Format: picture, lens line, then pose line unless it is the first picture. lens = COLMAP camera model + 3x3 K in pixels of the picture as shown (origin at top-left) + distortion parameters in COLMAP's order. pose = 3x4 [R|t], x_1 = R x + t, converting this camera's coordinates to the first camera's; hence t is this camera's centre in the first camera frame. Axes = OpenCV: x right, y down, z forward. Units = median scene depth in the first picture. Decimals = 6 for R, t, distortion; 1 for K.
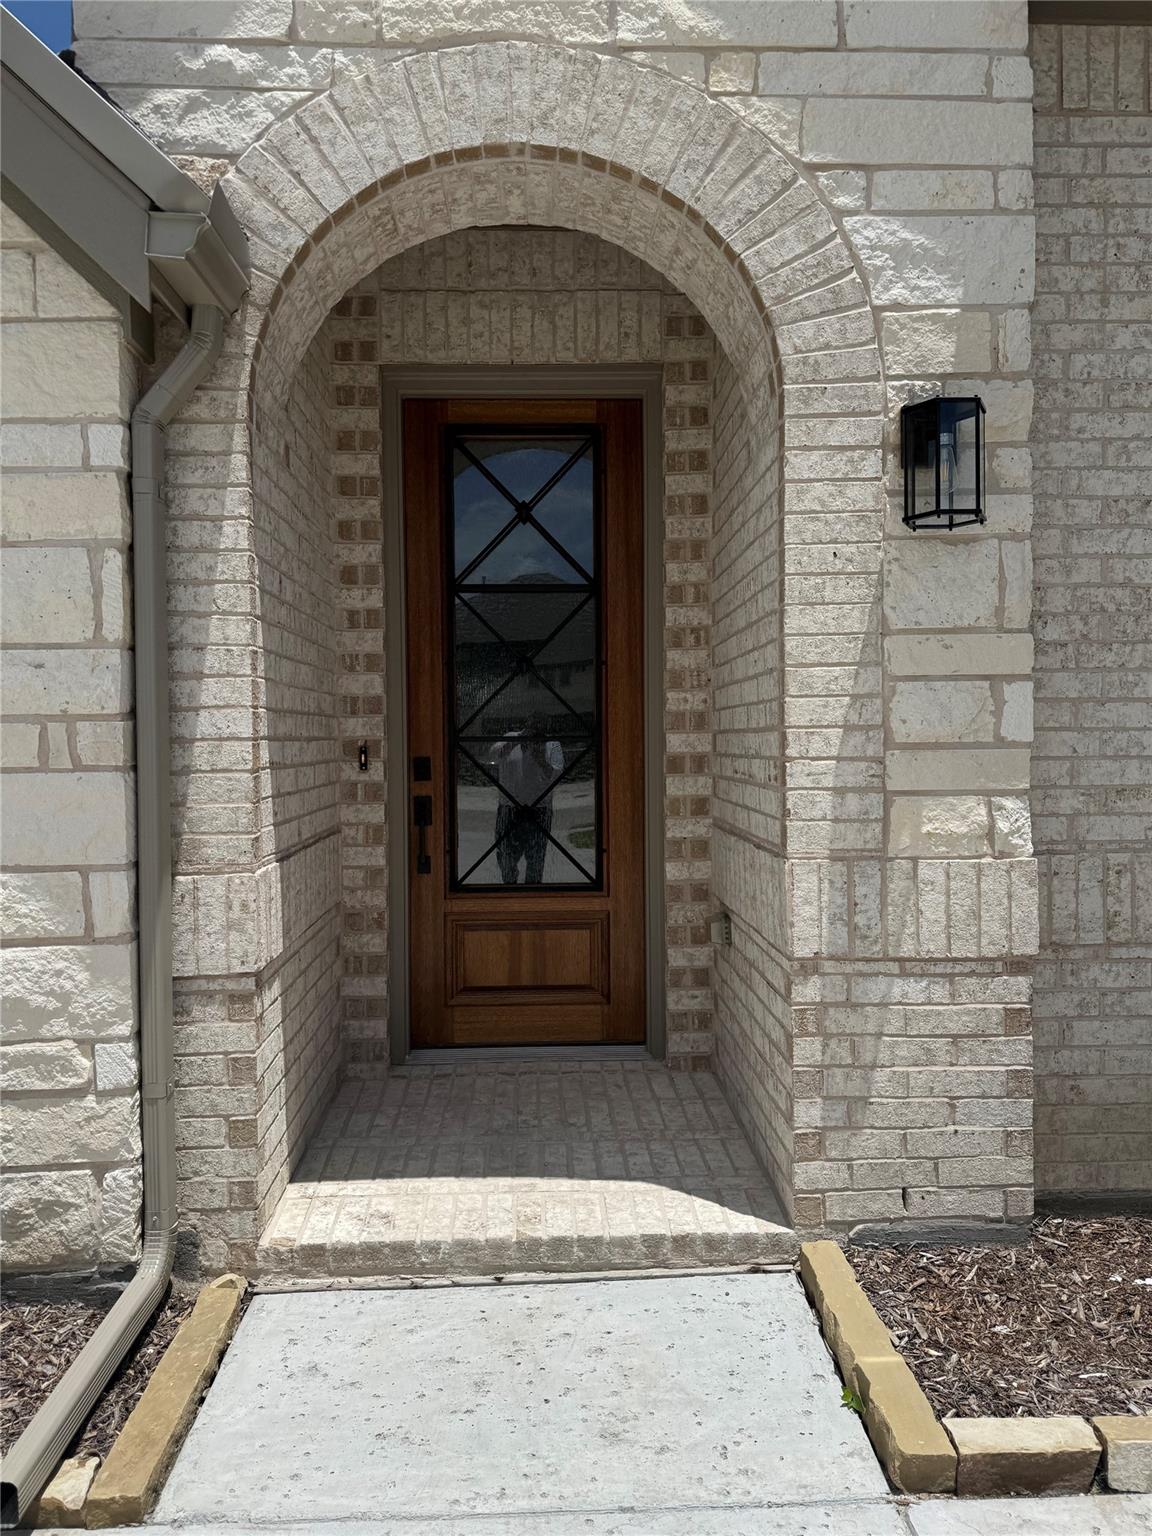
lens RADIAL K [[1043.4, 0, 582.7], [0, 1043.4, 786.3], [0, 0, 1]] dist [0.133074, -0.233378]
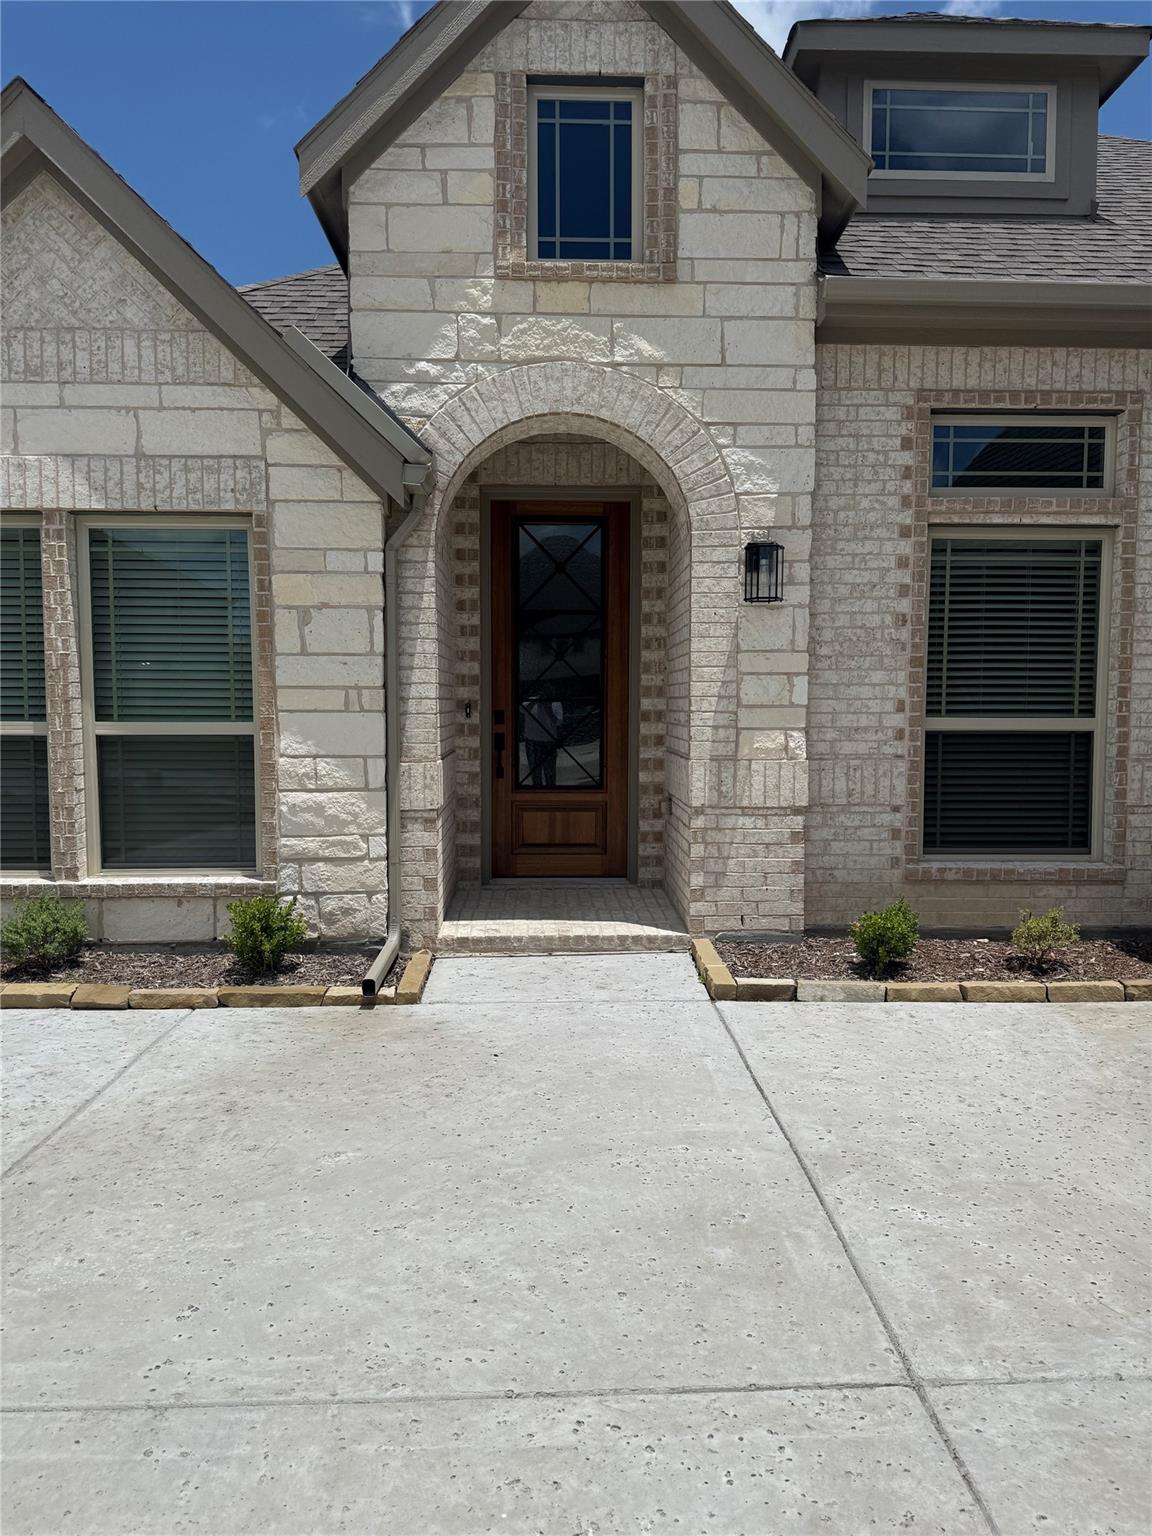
lens RADIAL K [[1043.4, 0, 582.7], [0, 1043.4, 786.3], [0, 0, 1]] dist [0.133074, -0.233378]
pose [[0.999871, 0.013643, -0.008489, -0.000065], [-0.013338, 0.999297, 0.035035, 0.052712], [0.008961, -0.034917, 0.999350, -1.085610]]
